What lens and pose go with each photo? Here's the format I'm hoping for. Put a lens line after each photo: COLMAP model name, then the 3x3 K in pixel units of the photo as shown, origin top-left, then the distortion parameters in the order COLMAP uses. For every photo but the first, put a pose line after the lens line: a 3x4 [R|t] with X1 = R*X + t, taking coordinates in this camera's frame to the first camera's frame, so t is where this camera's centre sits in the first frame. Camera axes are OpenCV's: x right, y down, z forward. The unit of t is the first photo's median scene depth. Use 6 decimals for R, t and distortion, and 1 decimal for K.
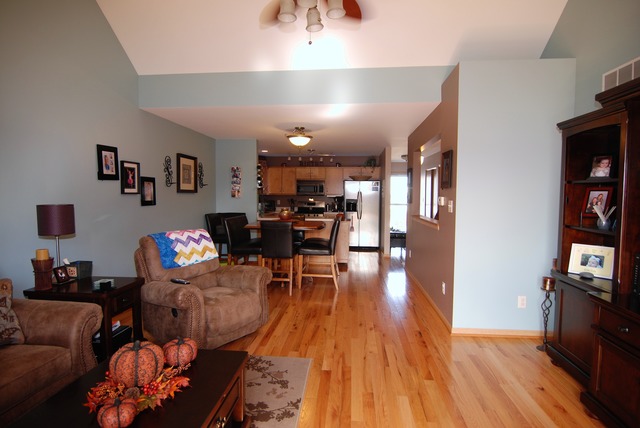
lens RADIAL K [[355.1, 0, 320.0], [0, 355.1, 214.0], [0, 0, 1]] dist [-0.016077, -0.001282]
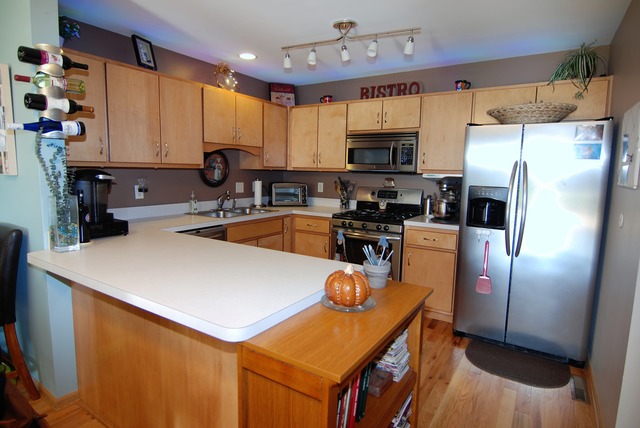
lens RADIAL K [[355.1, 0, 320.0], [0, 355.1, 214.0], [0, 0, 1]] dist [-0.016077, -0.001282]
pose [[0.891615, 0.067179, -0.447783, 0.091963], [-0.037940, 0.996539, 0.073960, -0.033978], [0.451202, -0.048955, 0.891078, 0.631586]]
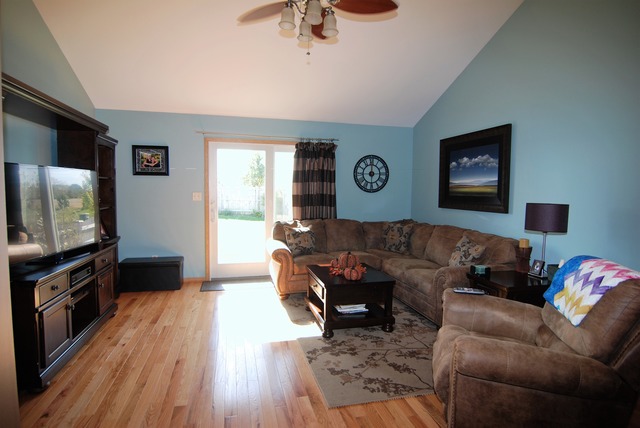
lens RADIAL K [[355.1, 0, 320.0], [0, 355.1, 214.0], [0, 0, 1]] dist [-0.016077, -0.001282]
pose [[-0.945349, 0.004712, -0.326026, 0.271391], [-0.035134, 0.992602, 0.116223, -0.100260], [0.324161, 0.121326, -0.938190, 1.890305]]
